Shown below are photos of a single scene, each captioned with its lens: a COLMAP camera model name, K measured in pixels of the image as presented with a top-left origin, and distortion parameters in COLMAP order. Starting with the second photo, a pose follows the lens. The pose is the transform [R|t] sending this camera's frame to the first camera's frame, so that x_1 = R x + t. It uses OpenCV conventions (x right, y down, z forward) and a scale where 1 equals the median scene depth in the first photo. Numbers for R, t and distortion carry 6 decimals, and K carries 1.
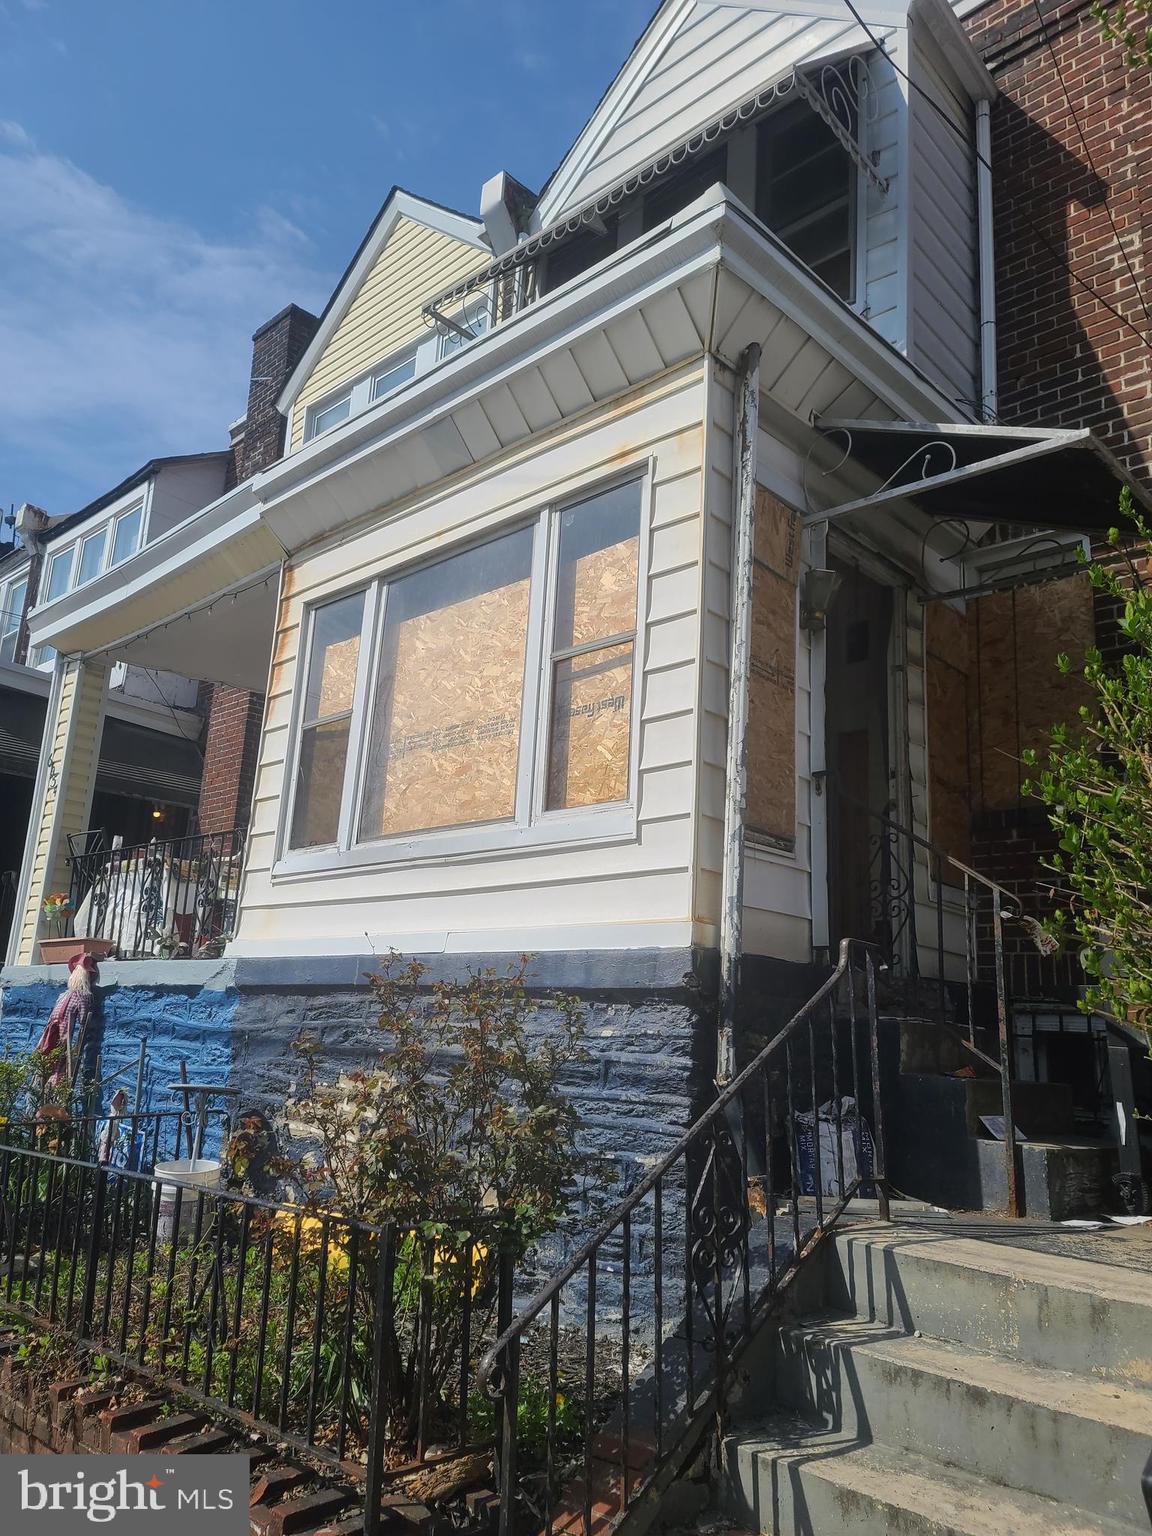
lens RADIAL K [[1108.0, 0, 570.3], [0, 1108.0, 782.2], [0, 0, 1]] dist [0.105719, -0.120677]
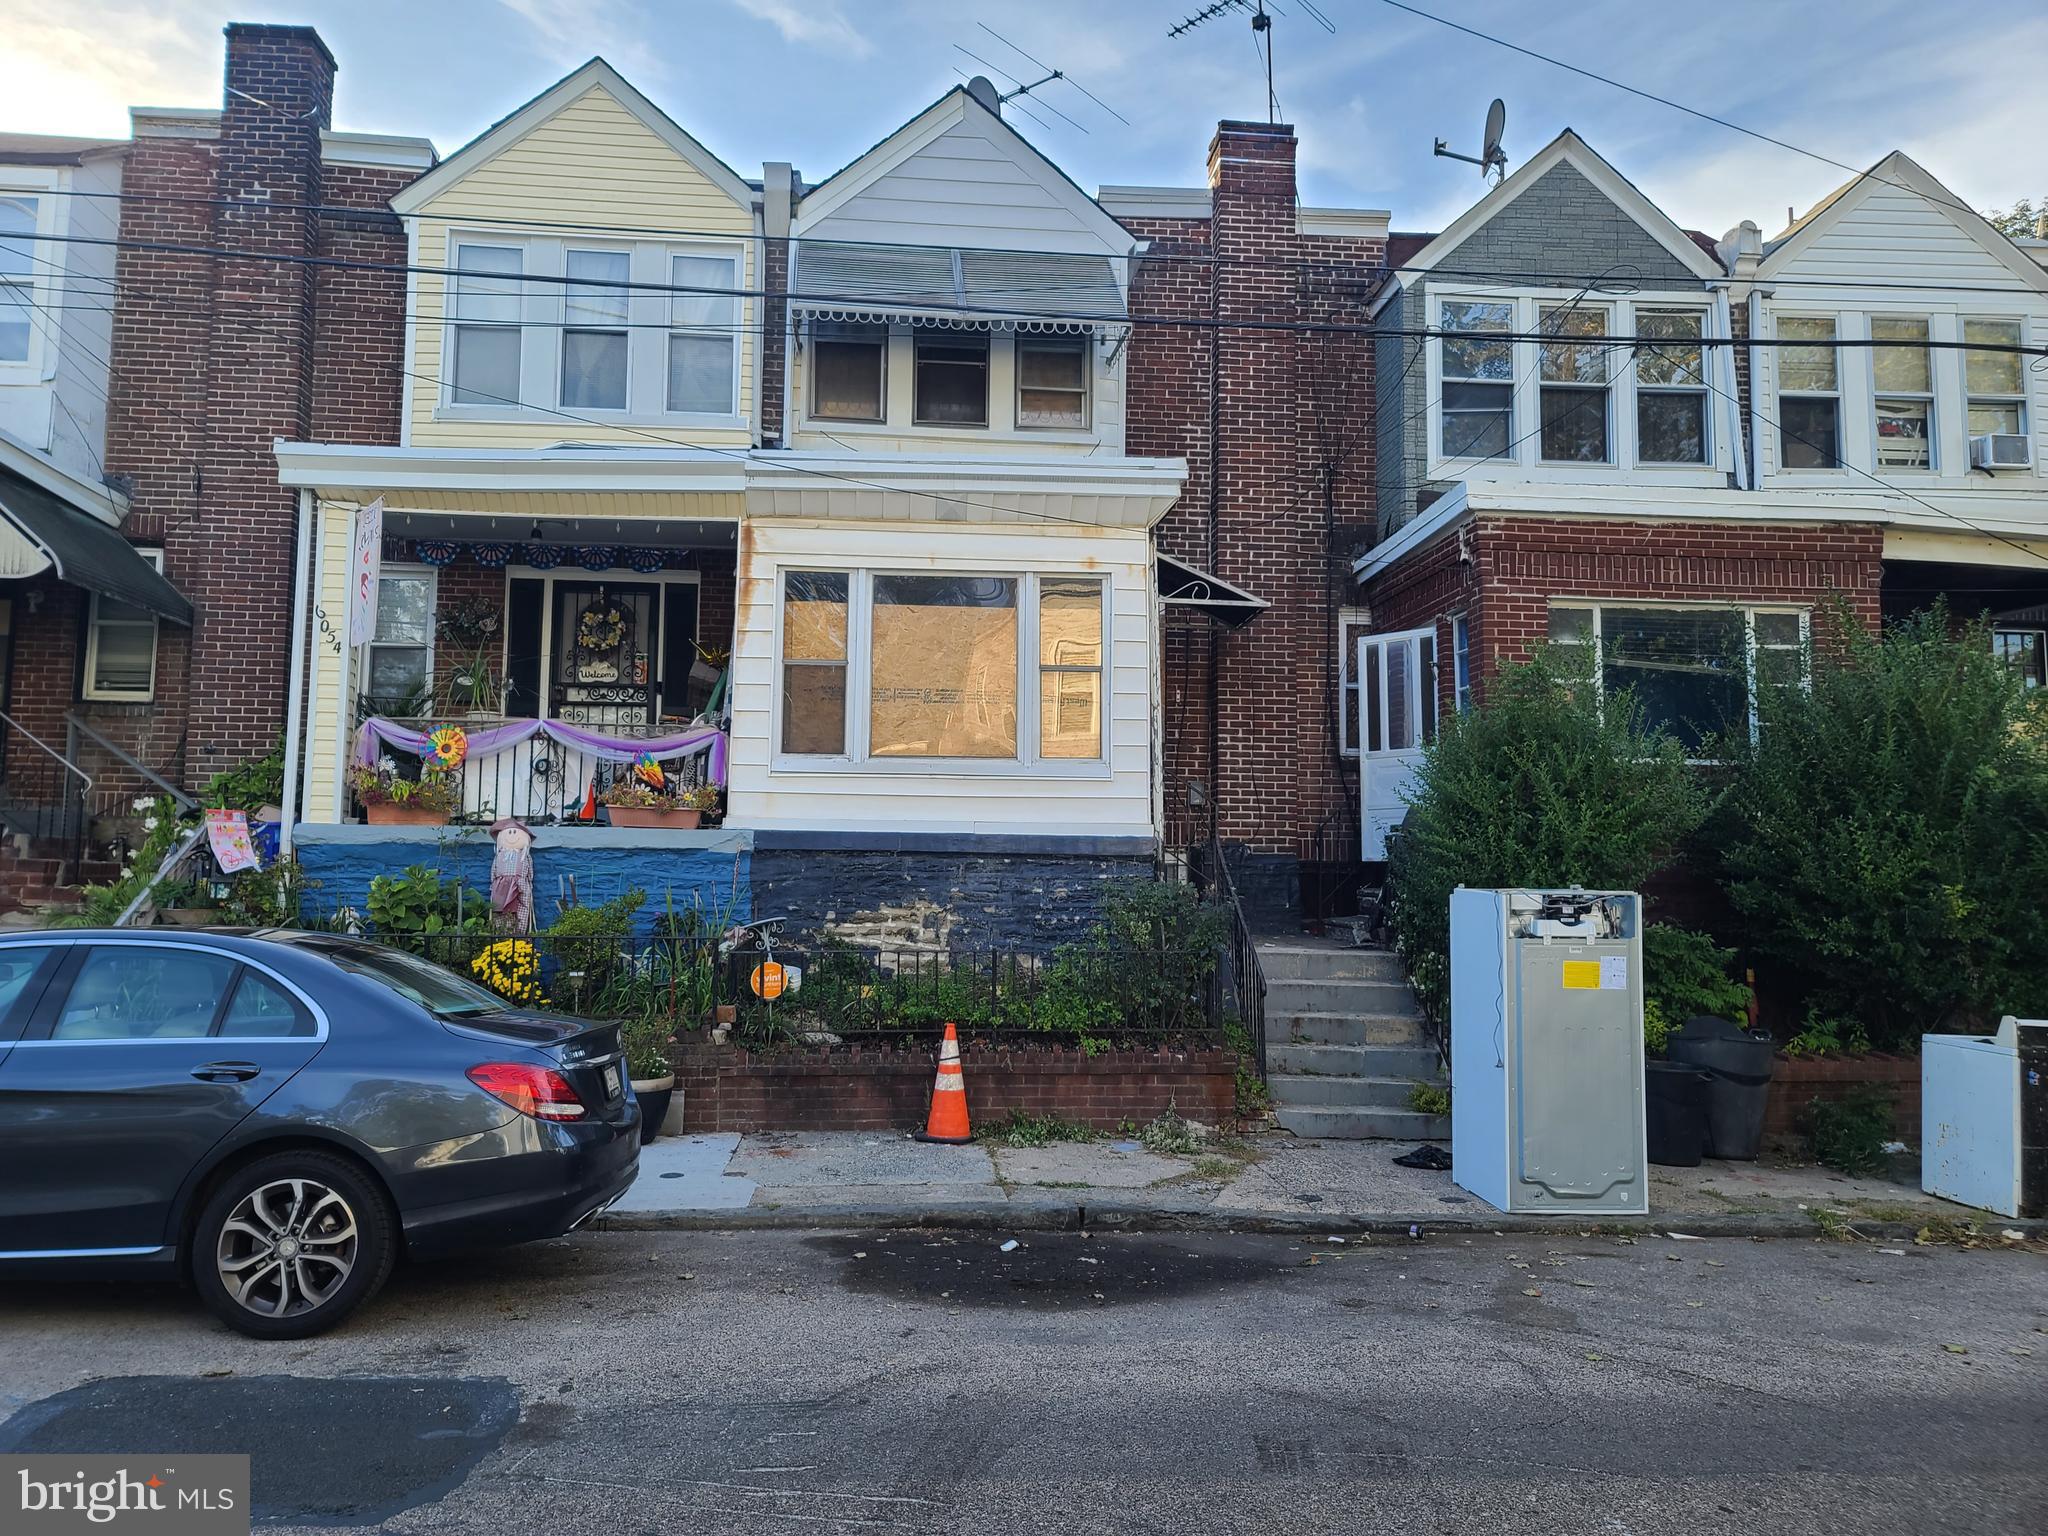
lens RADIAL K [[1494.4, 0, 1018.3], [0, 1494.4, 749.1], [0, 0, 1]] dist [0.084300, -0.077878]
pose [[0.655349, 0.020227, 0.755056, -1.582622], [-0.148998, 0.983461, 0.102976, -0.194664], [-0.740485, -0.179987, 0.647524, -0.457561]]
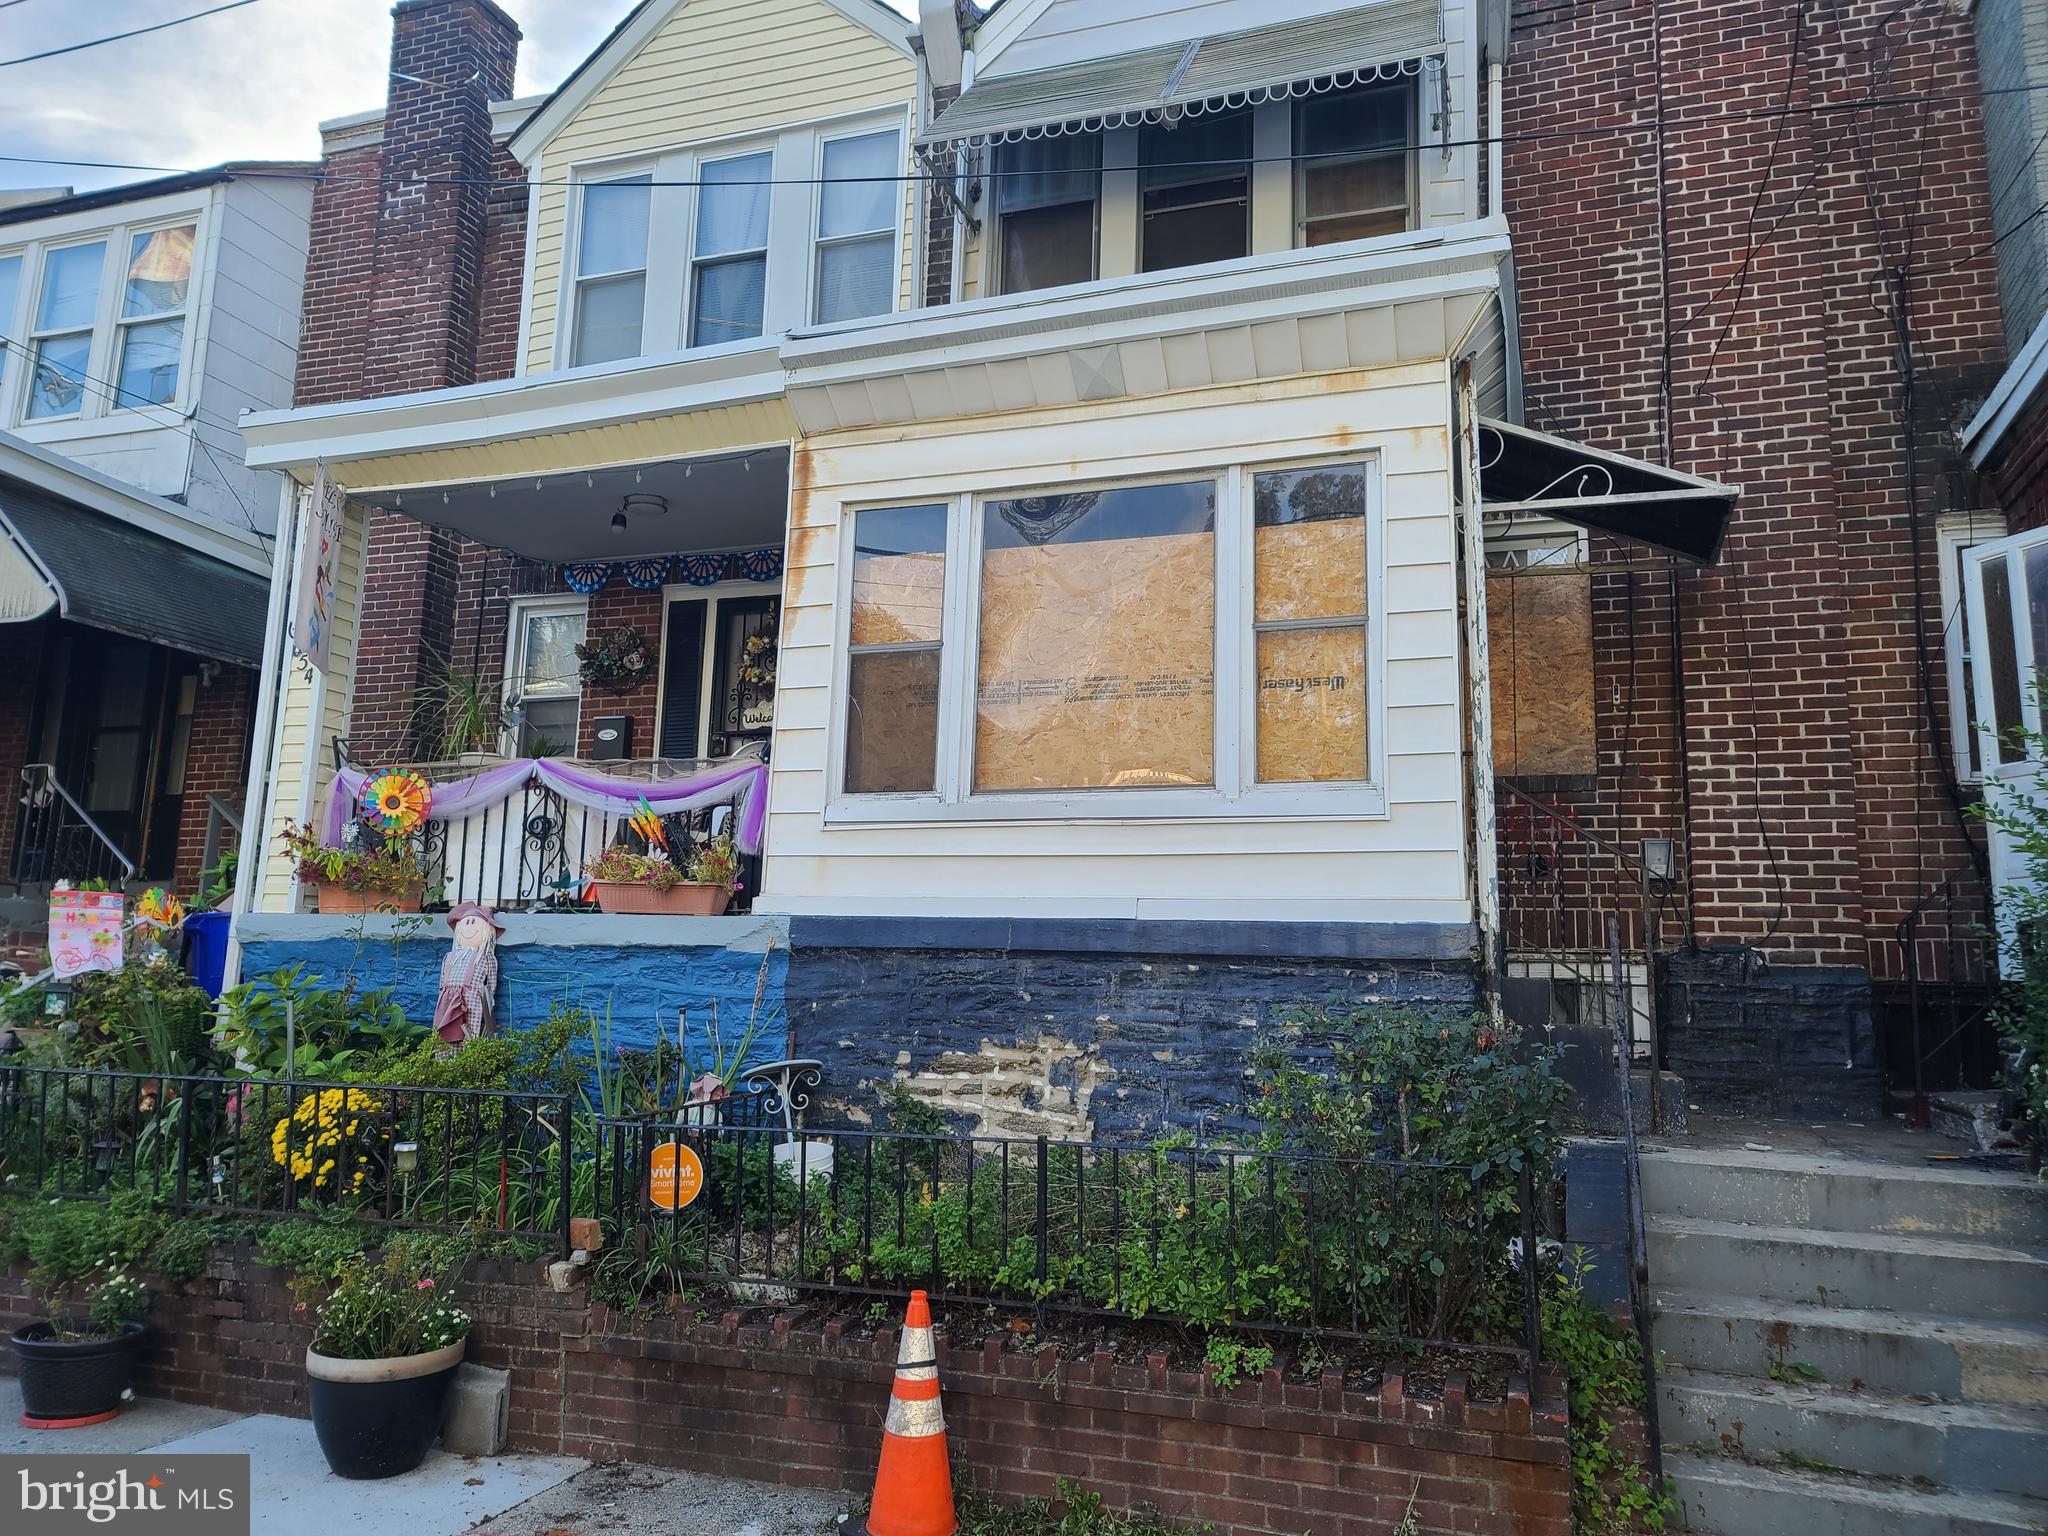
lens RADIAL K [[1494.4, 0, 1018.3], [0, 1494.4, 749.1], [0, 0, 1]] dist [0.084300, -0.077878]
pose [[0.908541, 0.037843, 0.416079, -0.665375], [-0.072078, 0.995154, 0.066878, -0.067120], [-0.411532, -0.090752, 0.906866, -0.124500]]
